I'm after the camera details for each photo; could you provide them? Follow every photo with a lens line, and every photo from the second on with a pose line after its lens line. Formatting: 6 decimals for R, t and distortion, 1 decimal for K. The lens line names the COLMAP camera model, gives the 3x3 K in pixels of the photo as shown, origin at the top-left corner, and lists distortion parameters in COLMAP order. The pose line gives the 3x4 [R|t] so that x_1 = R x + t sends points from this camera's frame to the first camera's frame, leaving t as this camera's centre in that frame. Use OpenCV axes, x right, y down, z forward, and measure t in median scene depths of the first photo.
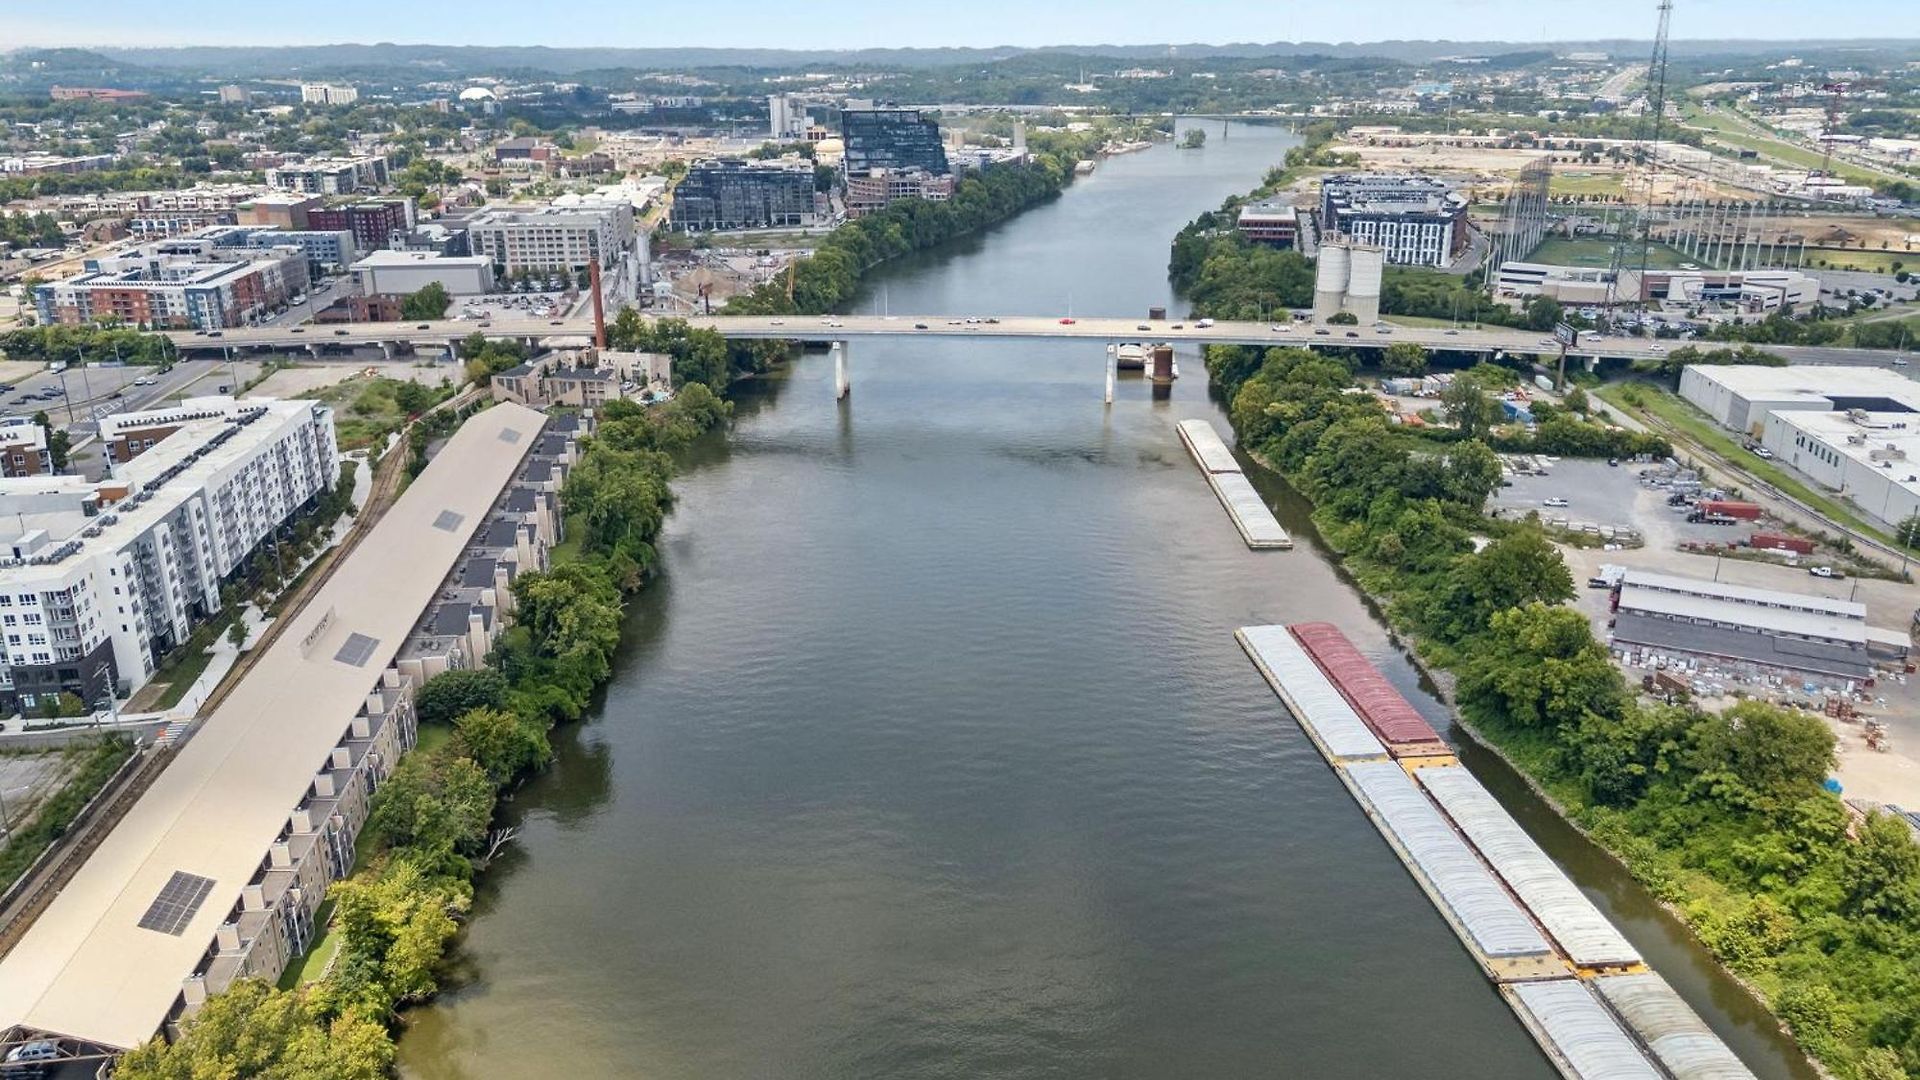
lens RADIAL K [[1412.3, 0, 960.0], [0, 1412.3, 540.0], [0, 0, 1]] dist [0.058758, -0.045010]
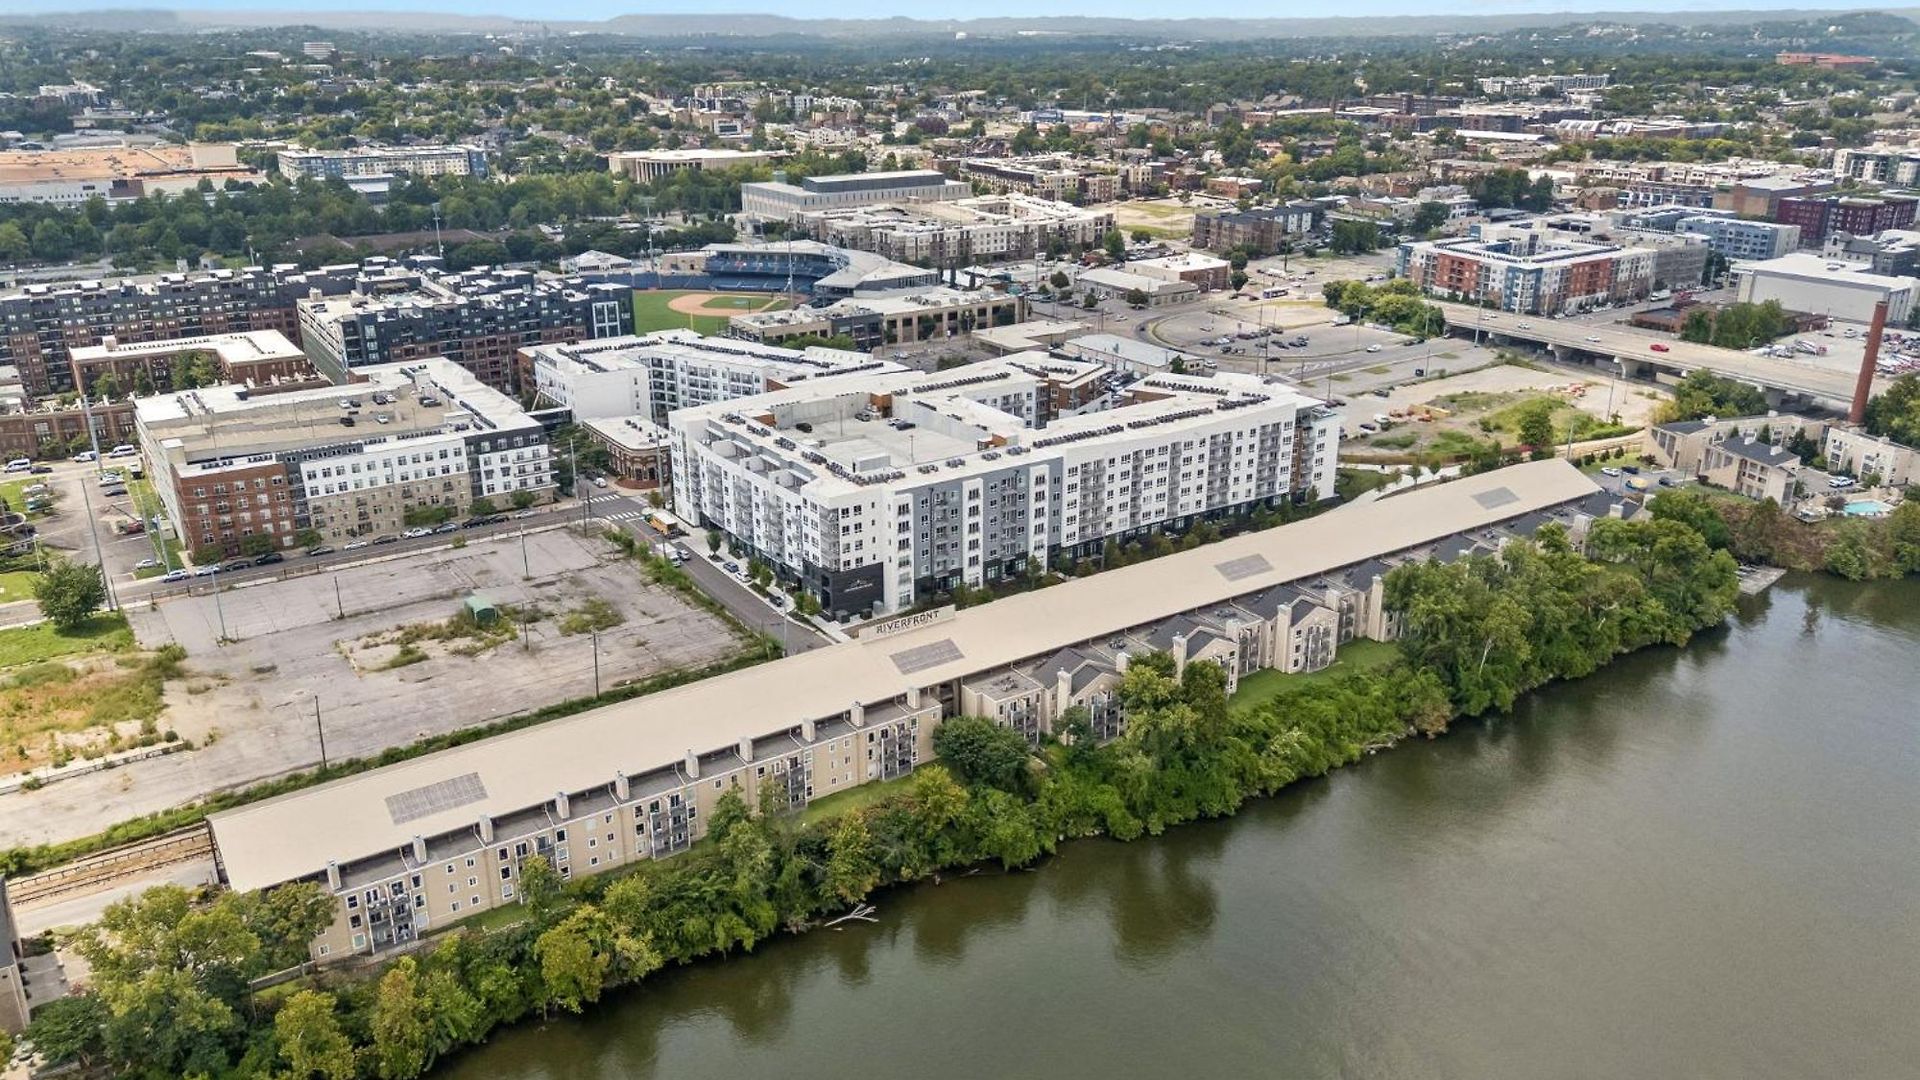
lens RADIAL K [[1412.3, 0, 960.0], [0, 1412.3, 540.0], [0, 0, 1]] dist [0.058758, -0.045010]
pose [[0.455753, 0.308396, -0.834974, 0.184271], [-0.289426, 0.938430, 0.188631, -0.095087], [0.841737, 0.155694, 0.516950, 0.276666]]
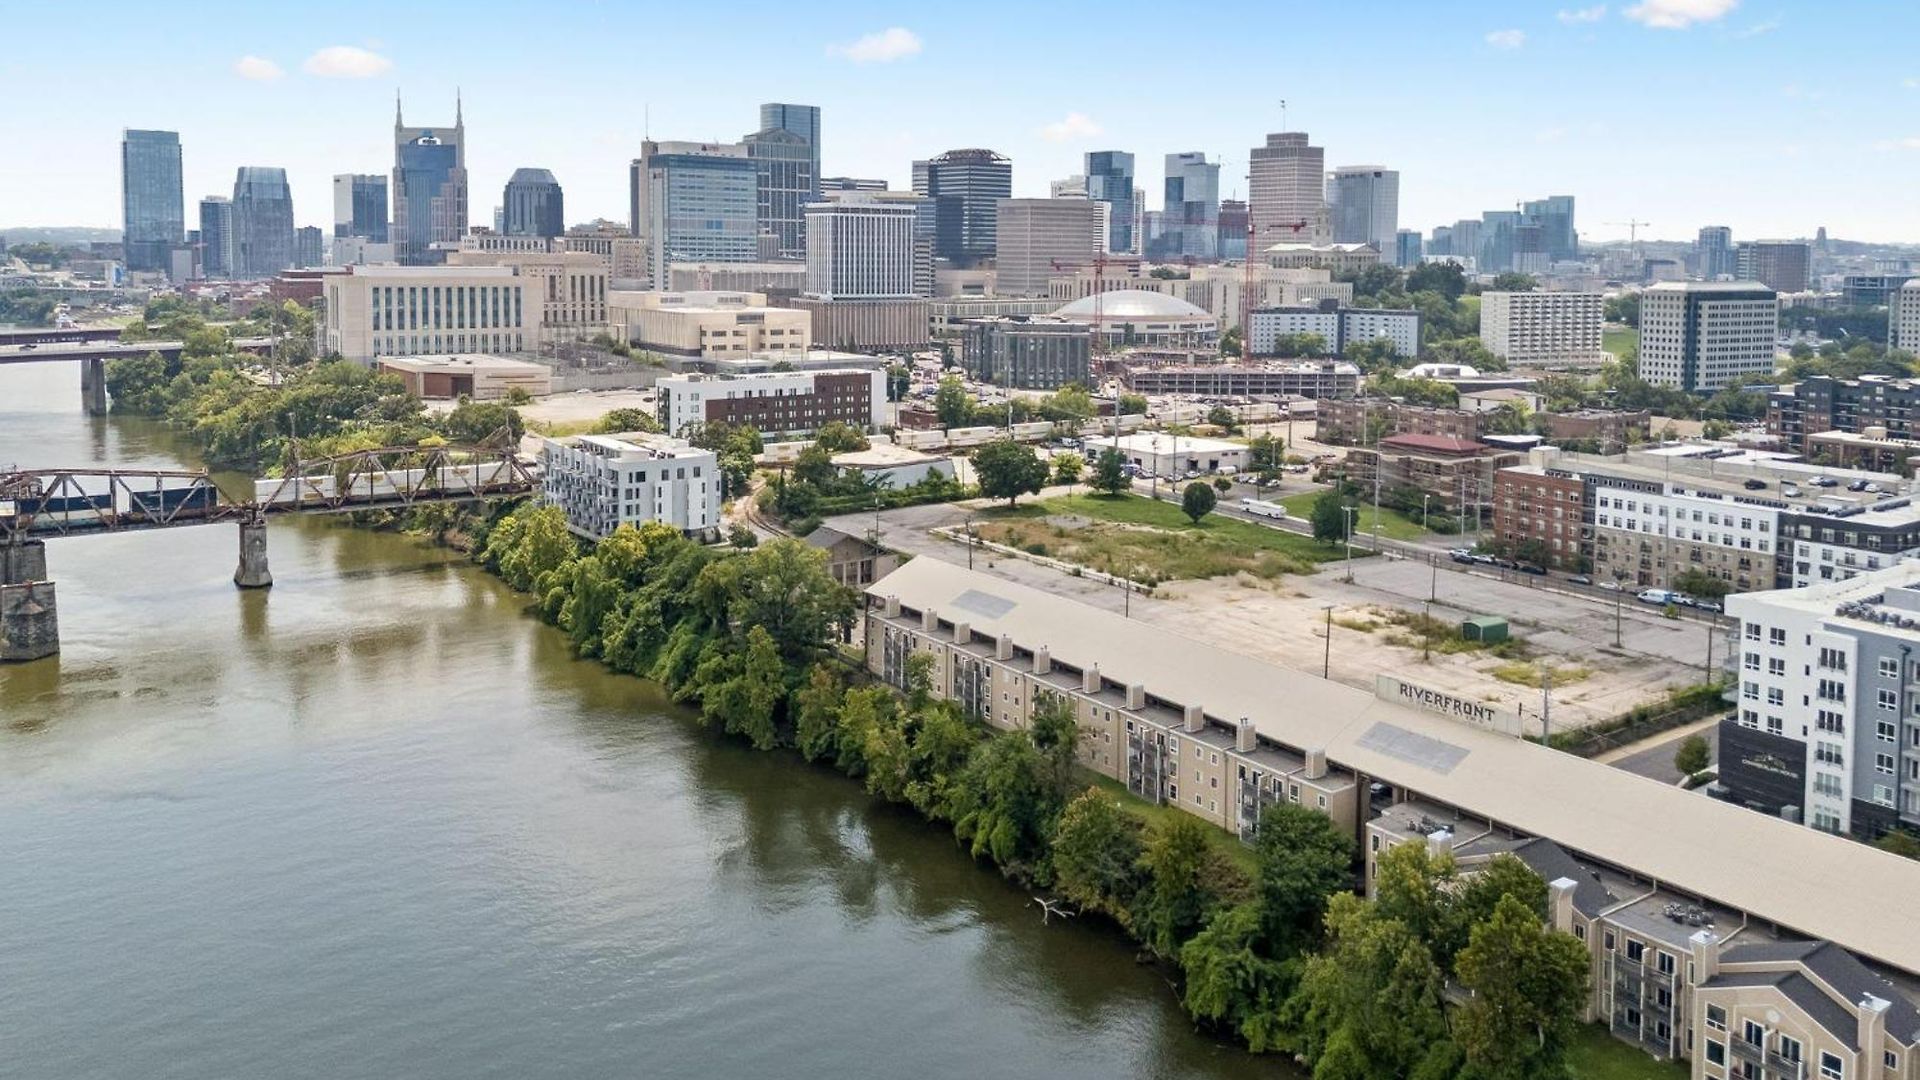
lens RADIAL K [[1446.7, 0, 962.3], [0, 1446.7, 389.2], [0, 0, 1]] dist [0.097529, -0.096039]
pose [[-0.874357, 0.040475, -0.483592, 0.032583], [-0.164066, 0.913182, 0.373069, -0.148711], [0.456708, 0.405537, -0.791807, 0.724019]]
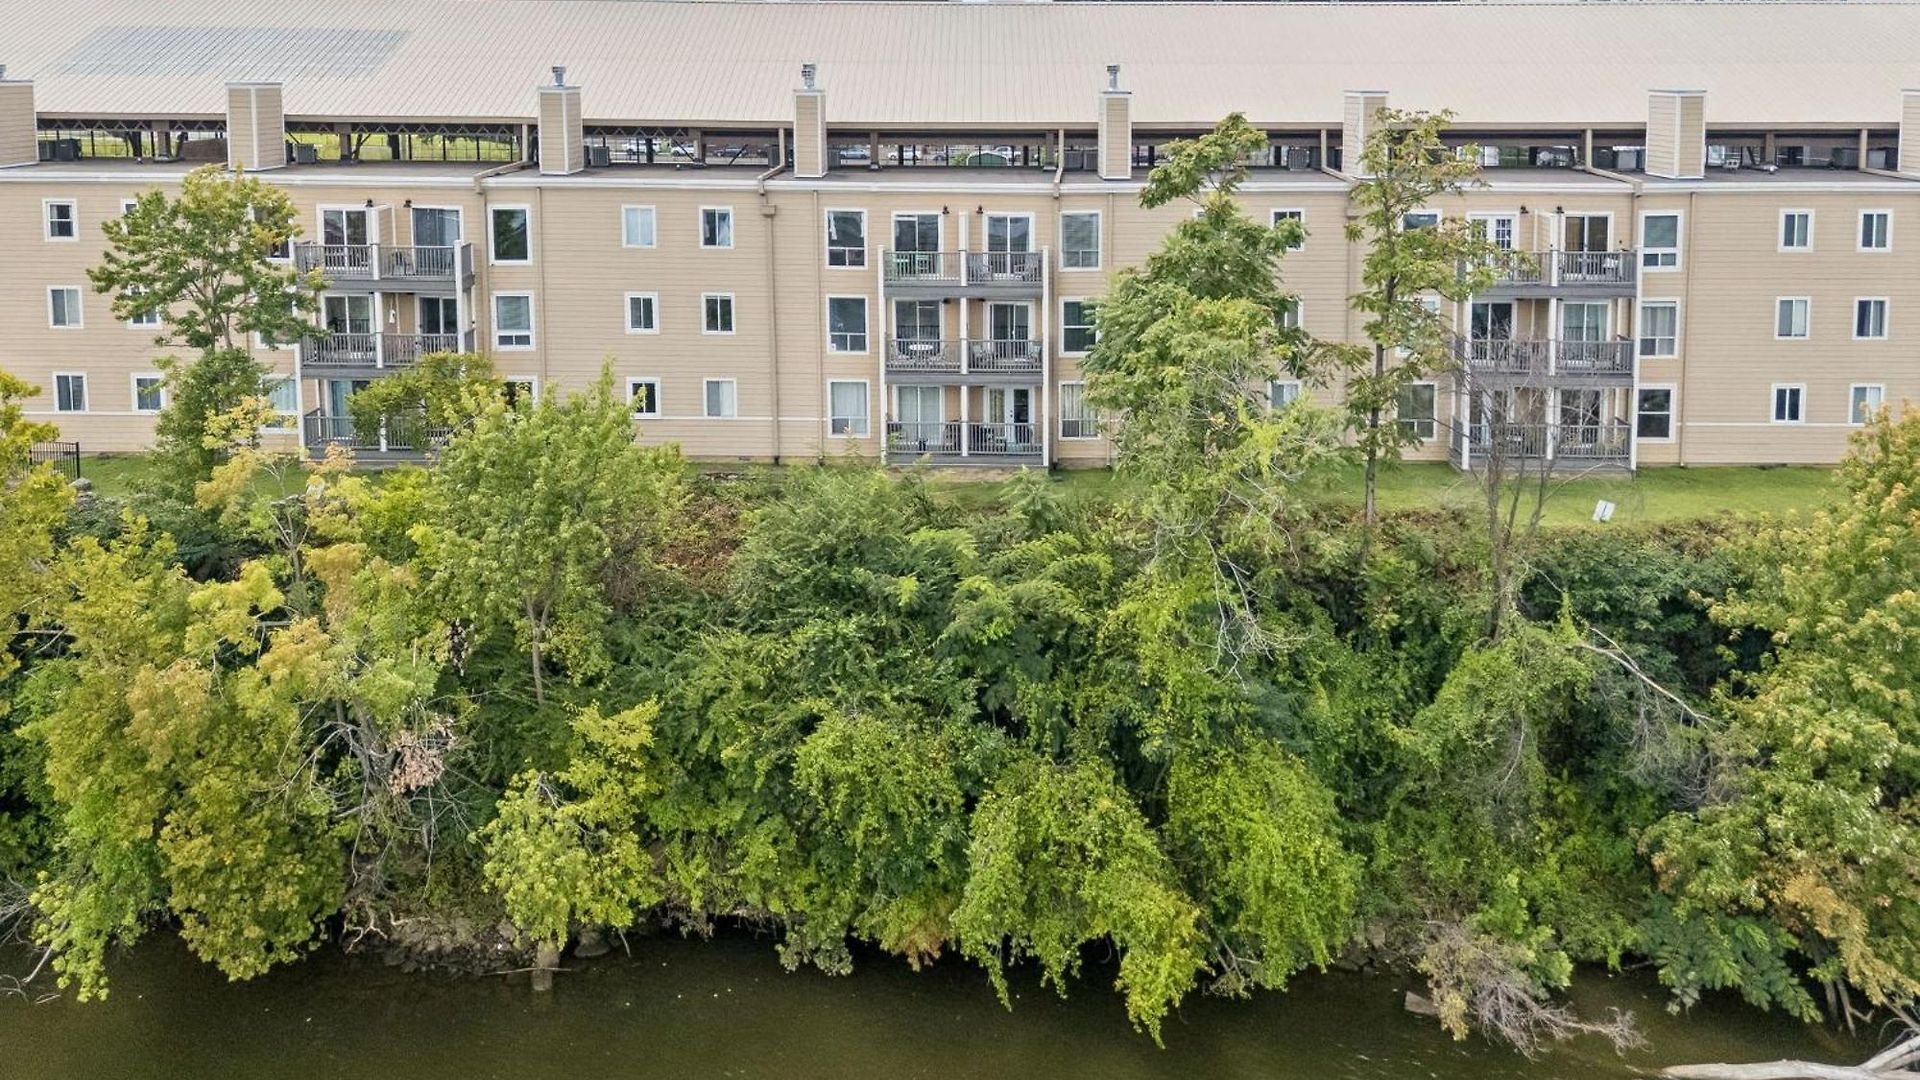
lens RADIAL K [[1486.0, 0, 941.8], [0, 1486.0, 222.4], [0, 0, 1]] dist [0.072325, -0.065435]
pose [[-0.134366, 0.087646, -0.987048, -0.087410], [-0.325068, 0.937062, 0.127459, 0.073516], [0.936096, 0.337984, -0.097418, 0.445435]]
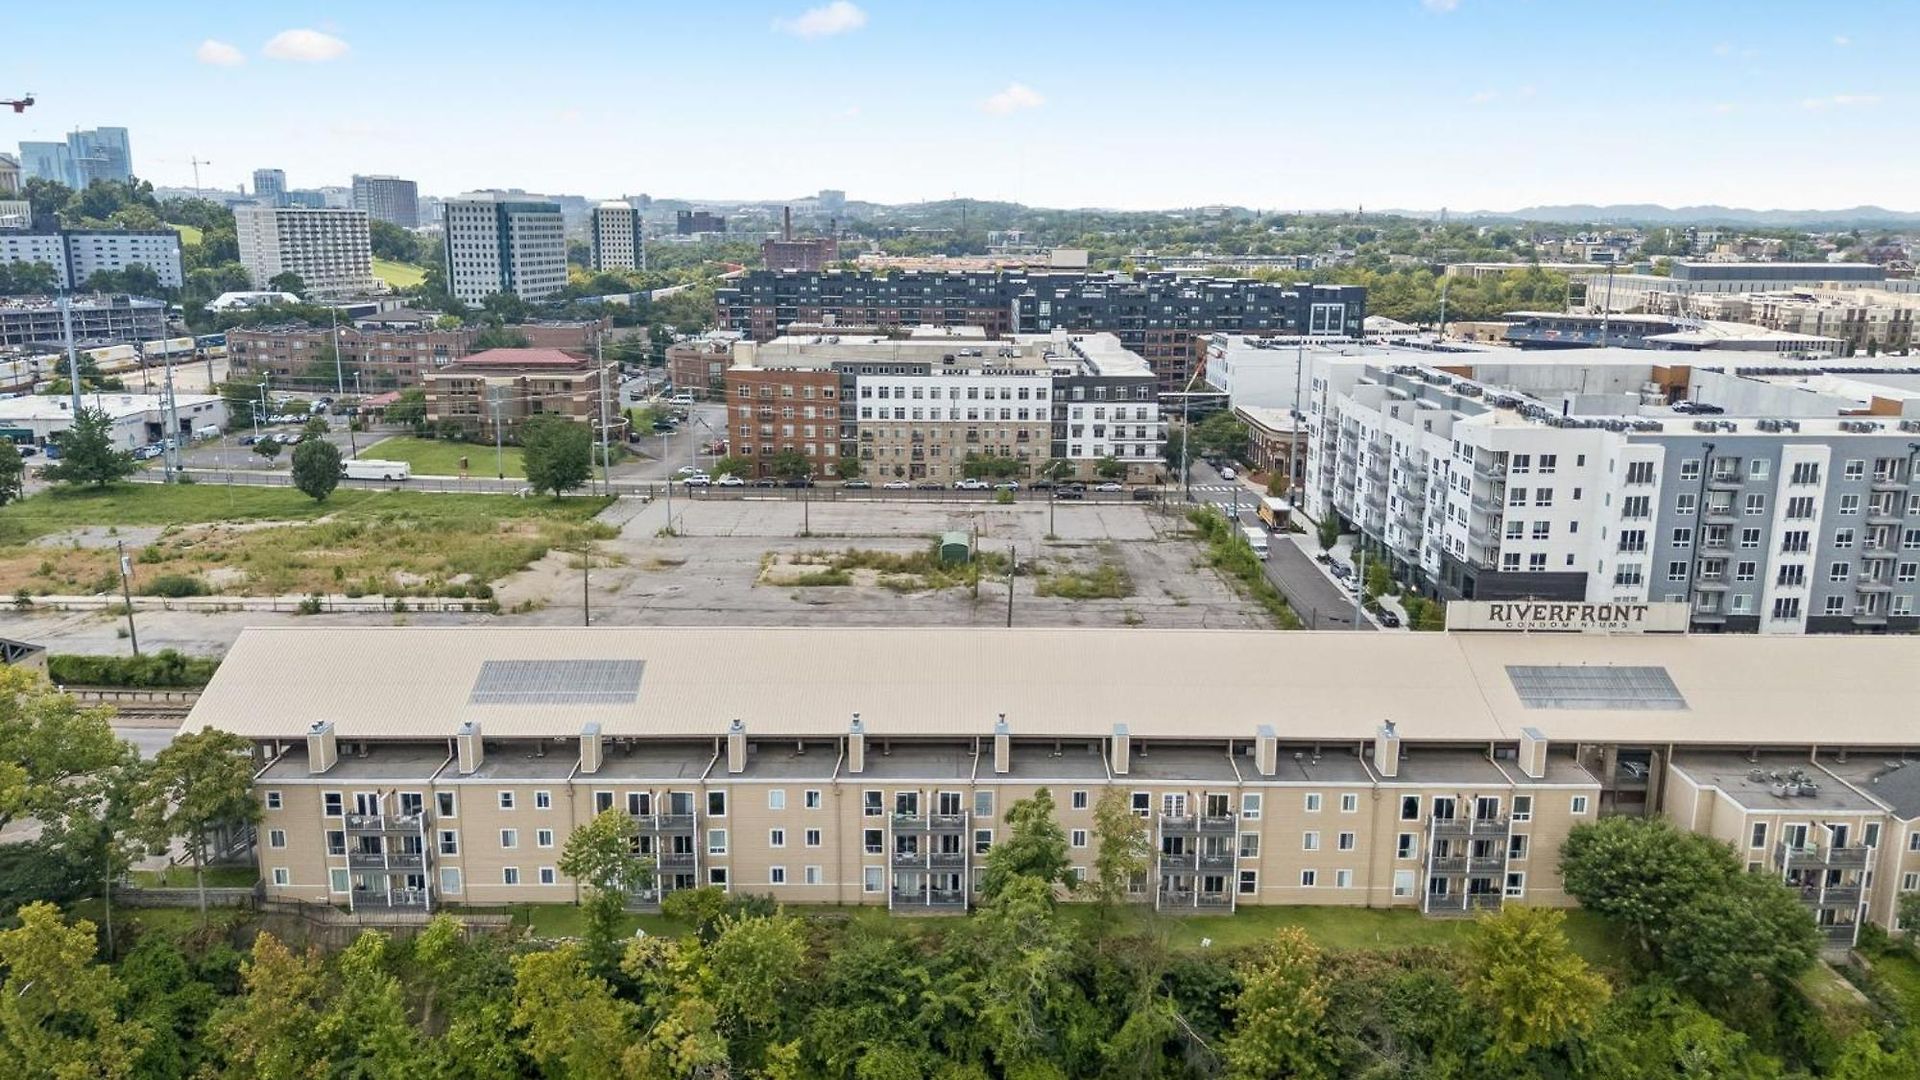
lens RADIAL K [[1403.5, 0, 960.0], [0, 1403.5, 540.0], [0, 0, 1]] dist [0.084799, -0.081999]
pose [[-0.121534, 0.223082, -0.967194, 0.005425], [-0.328814, 0.910349, 0.251289, -0.004674], [0.936542, 0.348567, -0.037286, 0.435316]]
